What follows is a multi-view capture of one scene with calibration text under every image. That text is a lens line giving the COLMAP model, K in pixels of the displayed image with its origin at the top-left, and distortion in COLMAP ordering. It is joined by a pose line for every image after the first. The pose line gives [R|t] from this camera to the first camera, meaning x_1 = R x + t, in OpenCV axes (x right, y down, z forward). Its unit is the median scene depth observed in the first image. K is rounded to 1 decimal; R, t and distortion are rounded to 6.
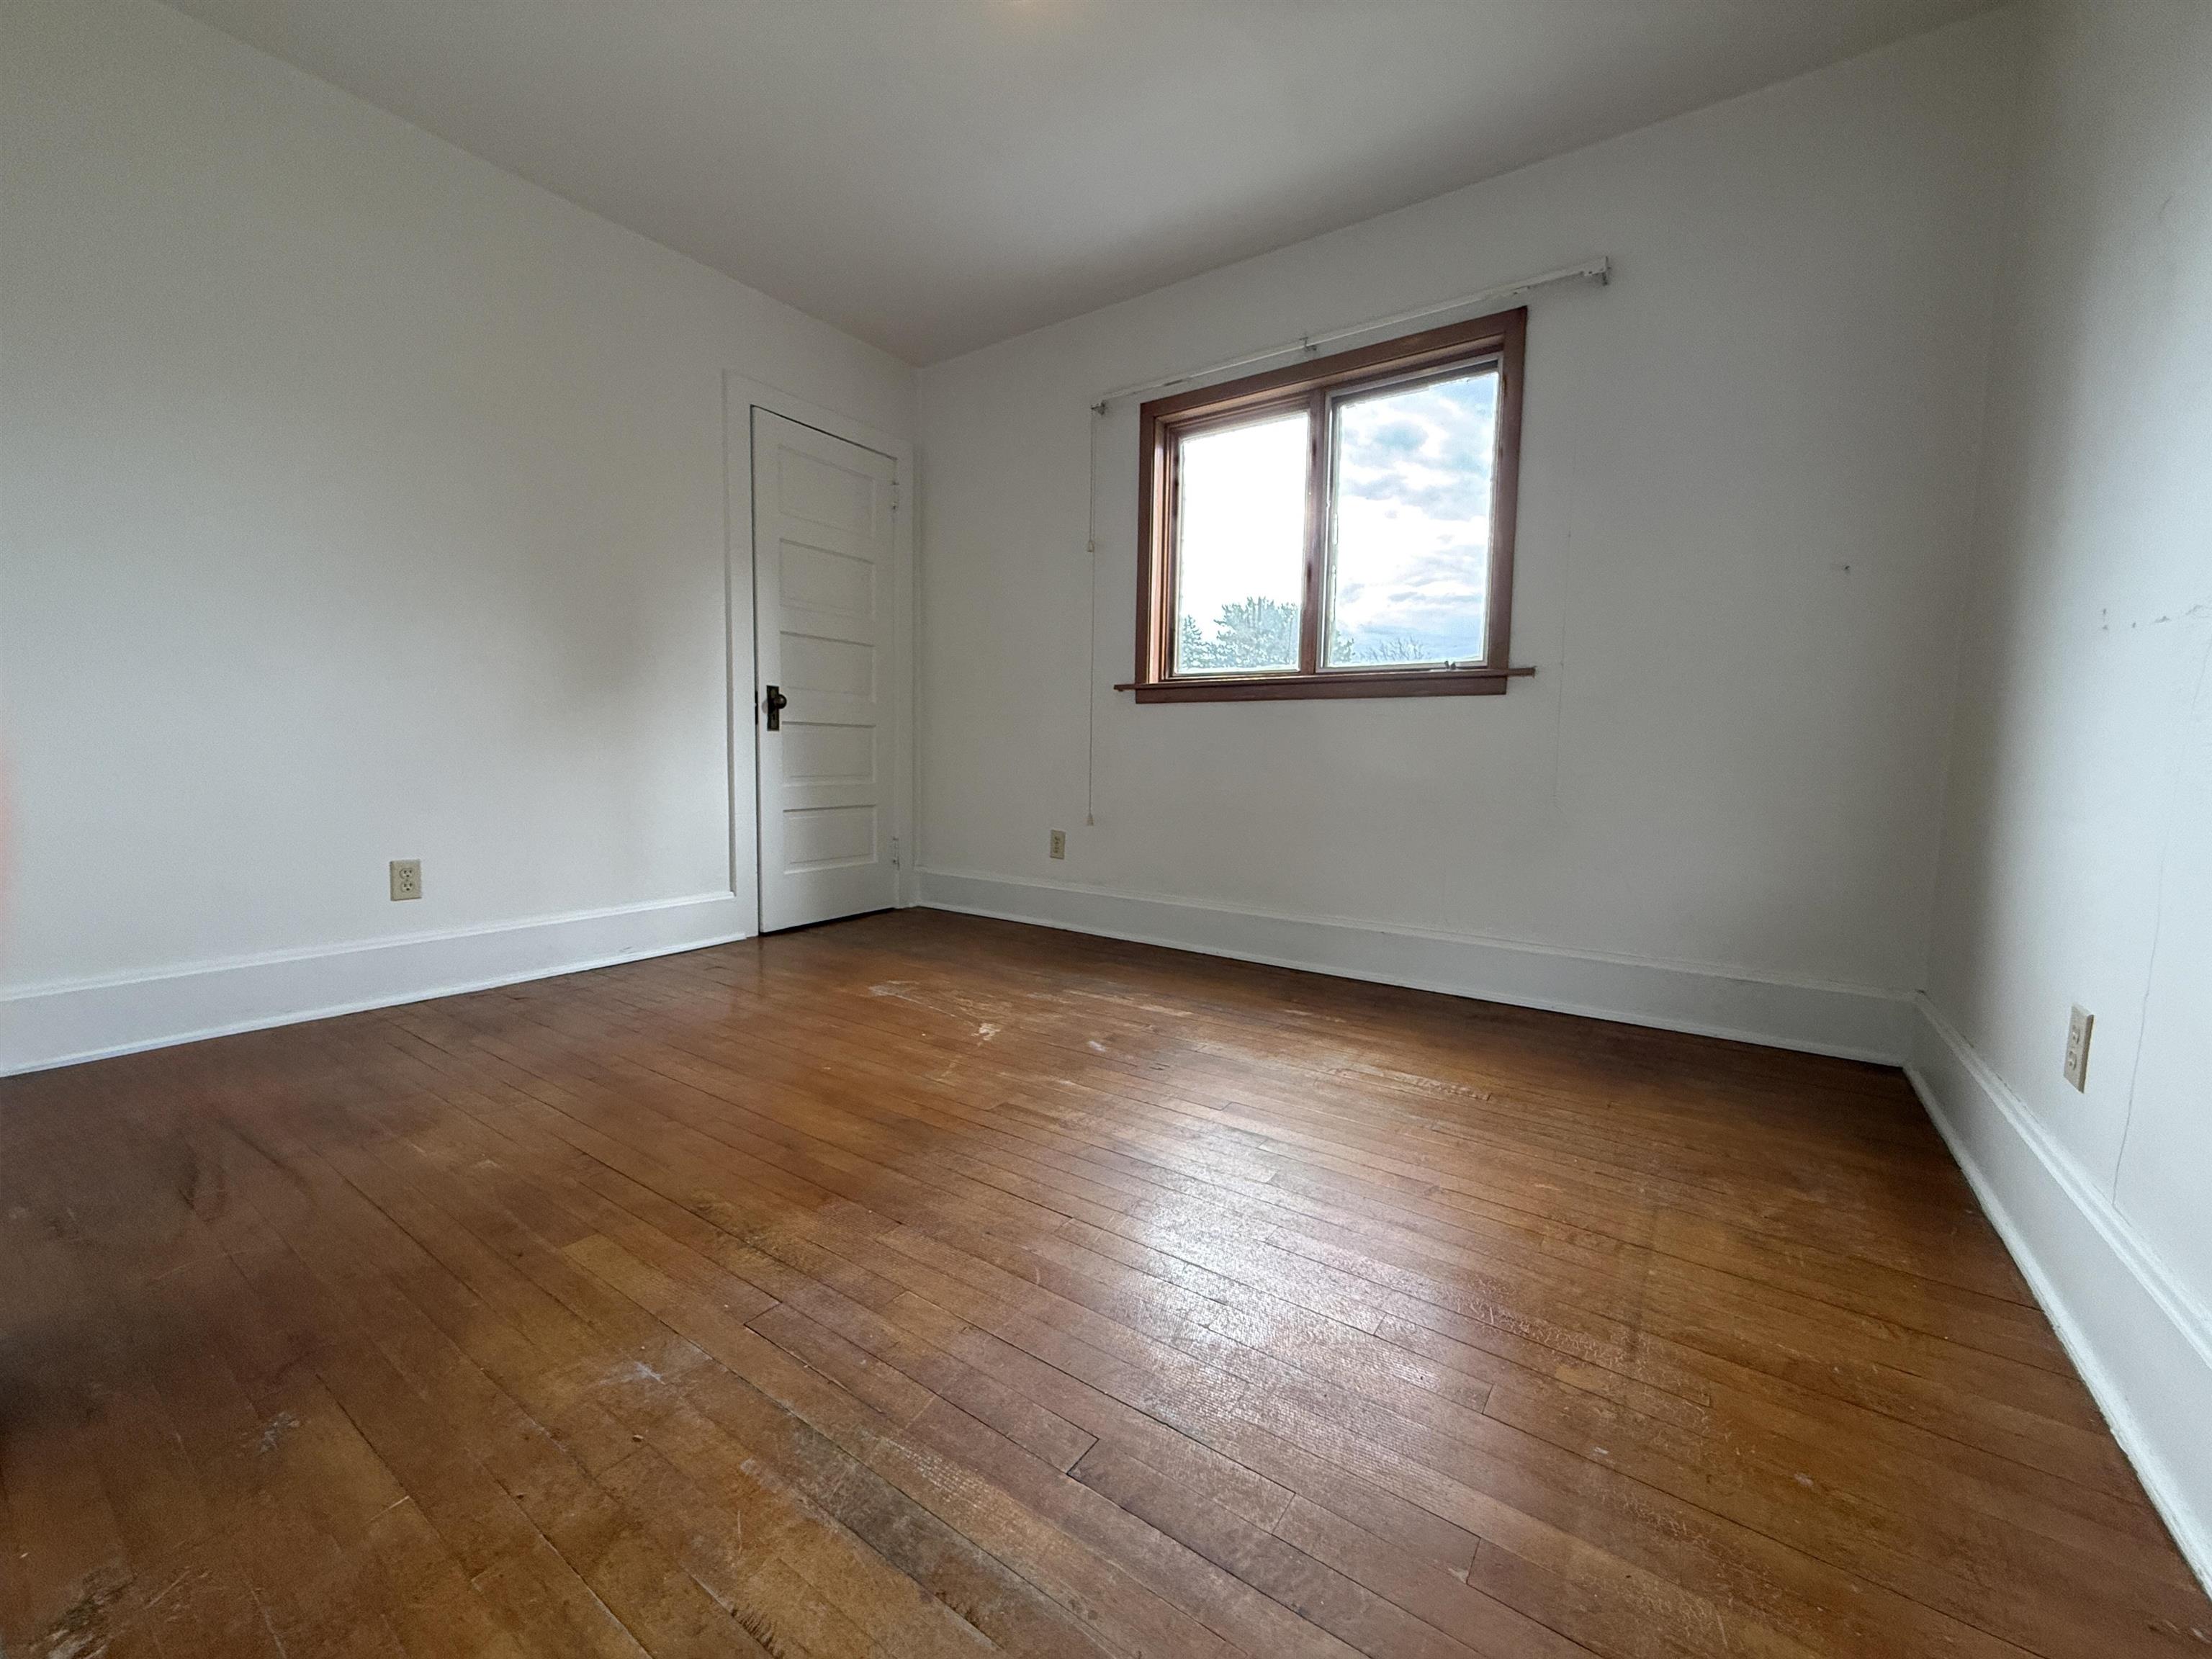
lens RADIAL K [[880.7, 0, 1100.1], [0, 880.7, 828.4], [0, 0, 1]] dist [0.000192, -0.000290]
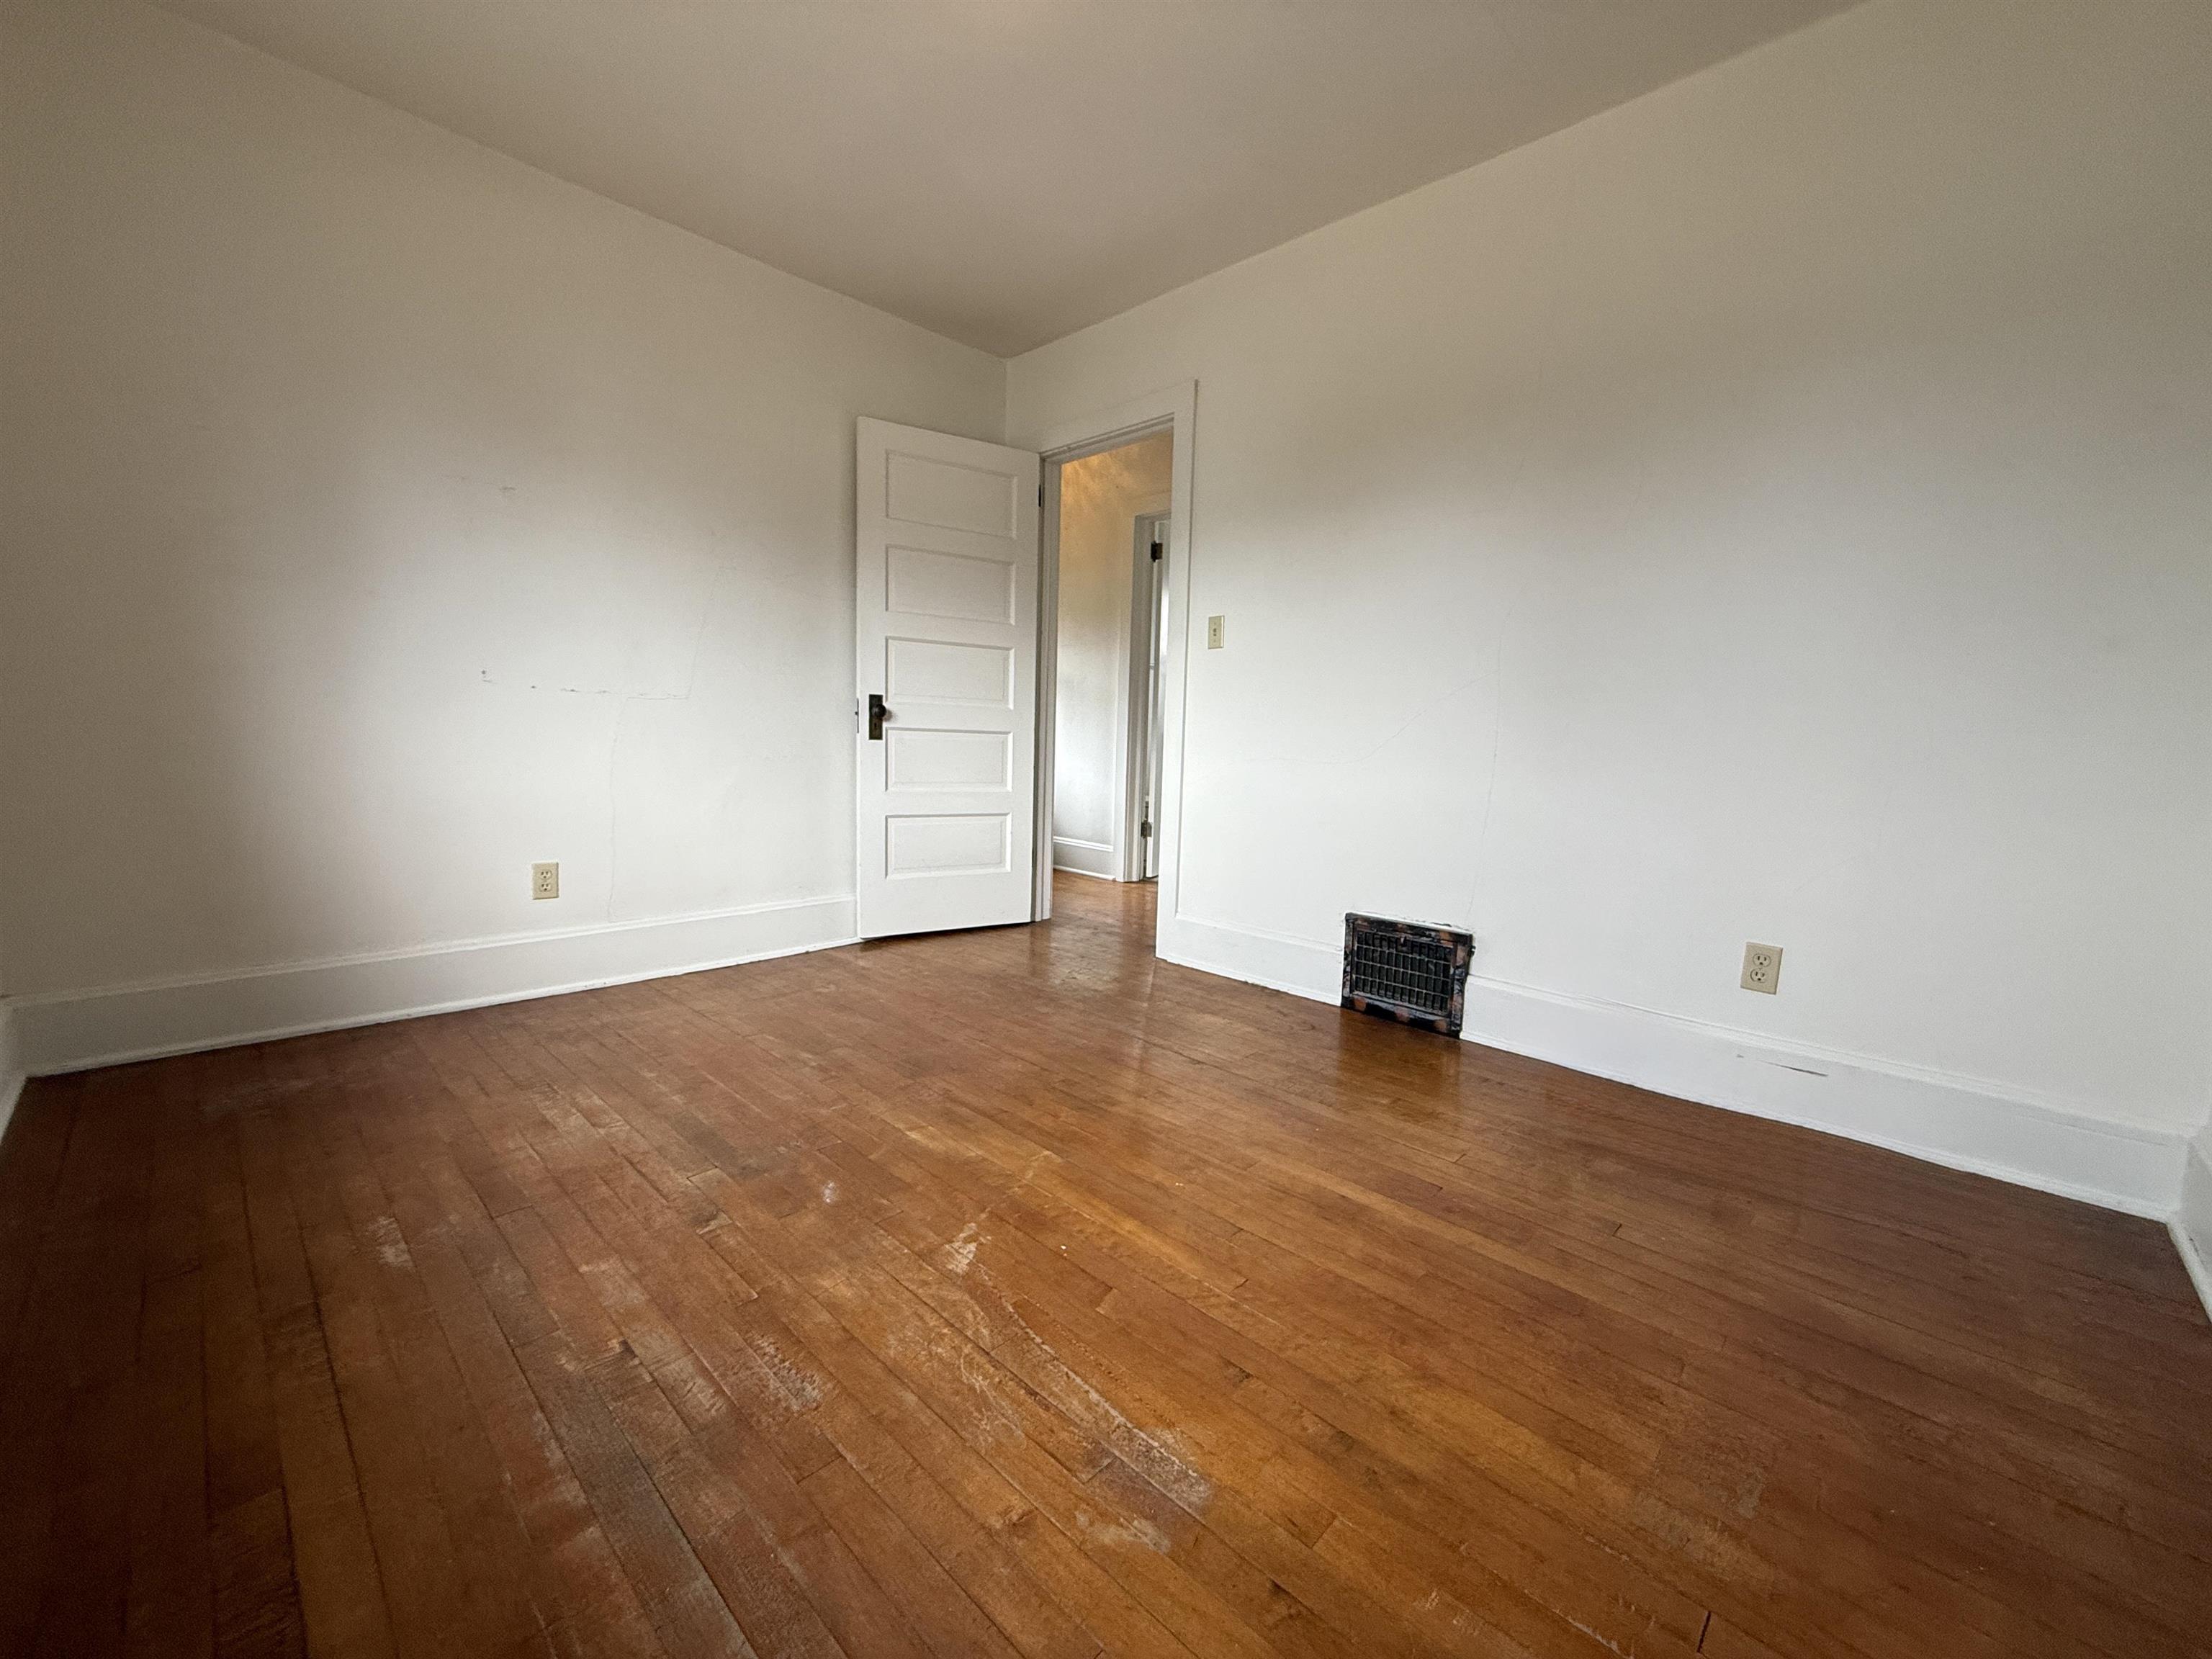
lens RADIAL K [[880.7, 0, 1100.1], [0, 880.7, 828.4], [0, 0, 1]] dist [0.000192, -0.000290]
pose [[-0.986680, -0.066469, 0.148472, -0.282961], [-0.036620, 0.980041, 0.195391, -0.178944], [-0.158496, 0.187352, -0.969422, 1.464708]]
